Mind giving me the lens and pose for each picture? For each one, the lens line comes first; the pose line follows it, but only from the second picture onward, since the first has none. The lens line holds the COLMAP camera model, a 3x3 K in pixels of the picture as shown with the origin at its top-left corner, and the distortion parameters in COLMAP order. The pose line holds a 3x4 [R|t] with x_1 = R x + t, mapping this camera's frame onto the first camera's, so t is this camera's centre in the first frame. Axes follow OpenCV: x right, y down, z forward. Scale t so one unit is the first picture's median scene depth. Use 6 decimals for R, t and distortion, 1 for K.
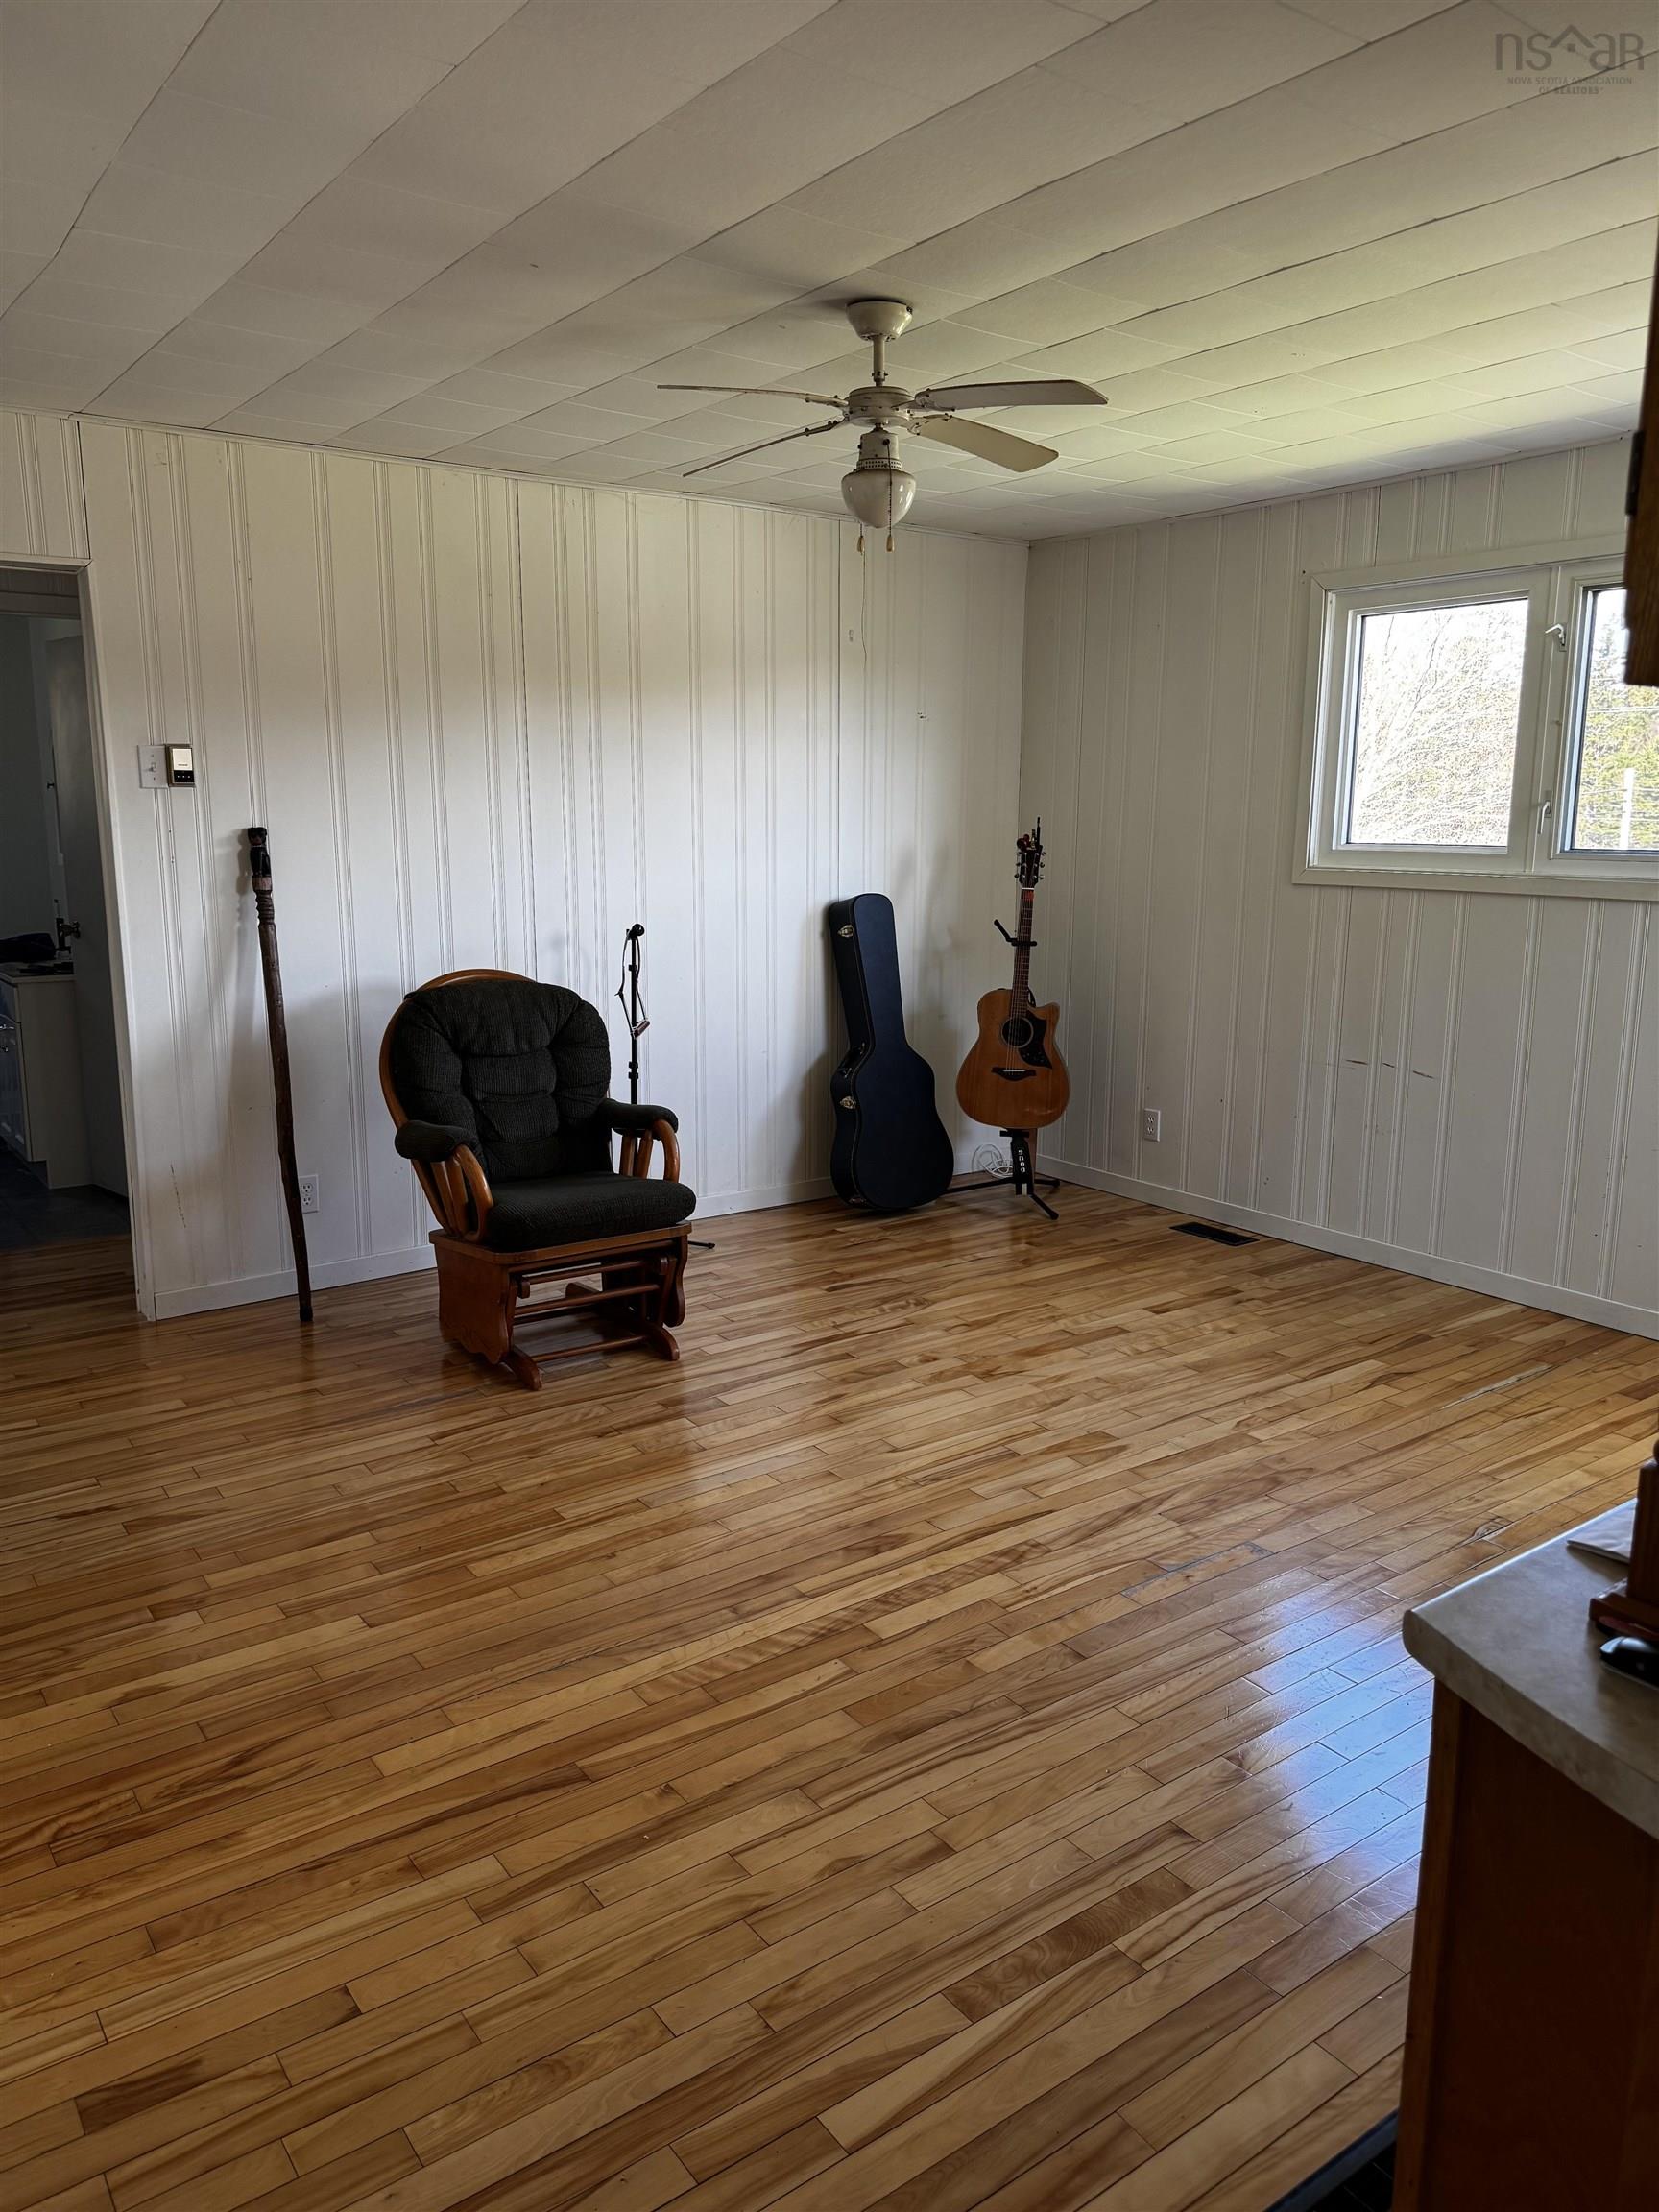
lens RADIAL K [[1546.6, 0, 828.9], [0, 1546.6, 1118.2], [0, 0, 1]] dist [-0.002332, -0.002966]
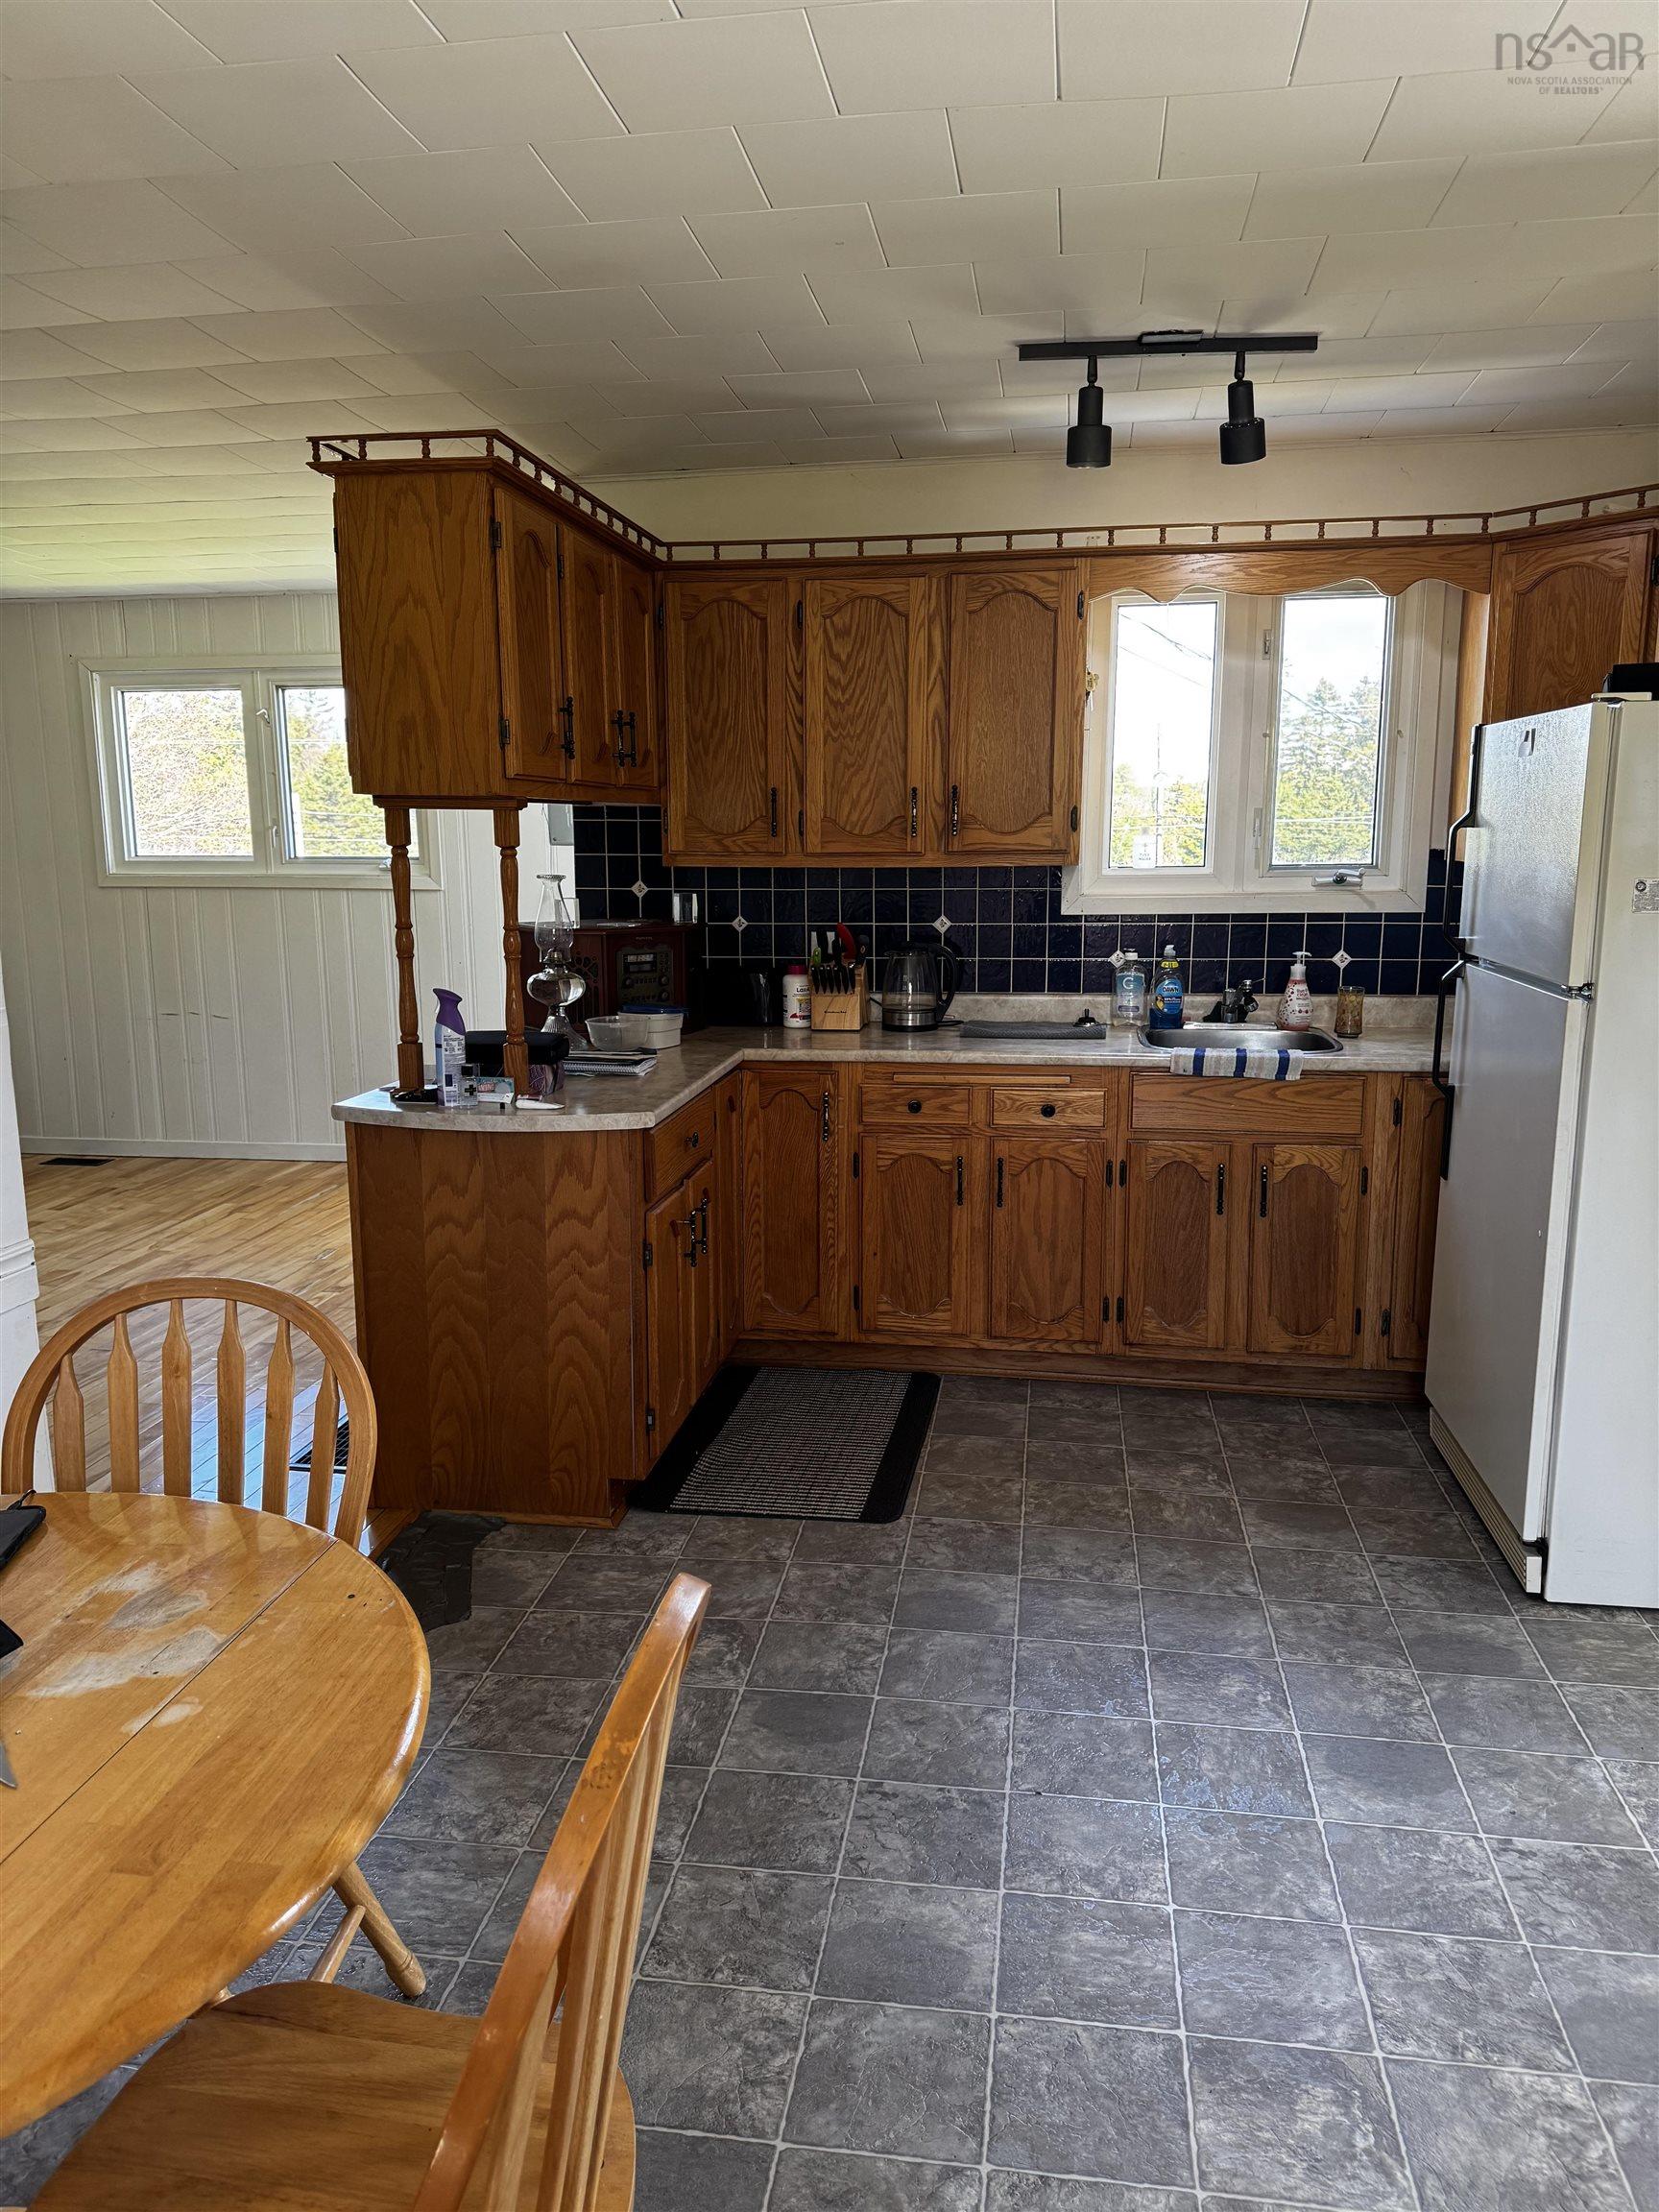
lens RADIAL K [[1546.6, 0, 833.1], [0, 1546.6, 1105.8], [0, 0, 1]] dist [-0.002332, -0.002966]
pose [[0.704764, -0.138639, 0.695764, -0.239273], [0.144463, 0.988217, 0.050582, 0.067312], [-0.694578, 0.064863, 0.716487, -0.441859]]
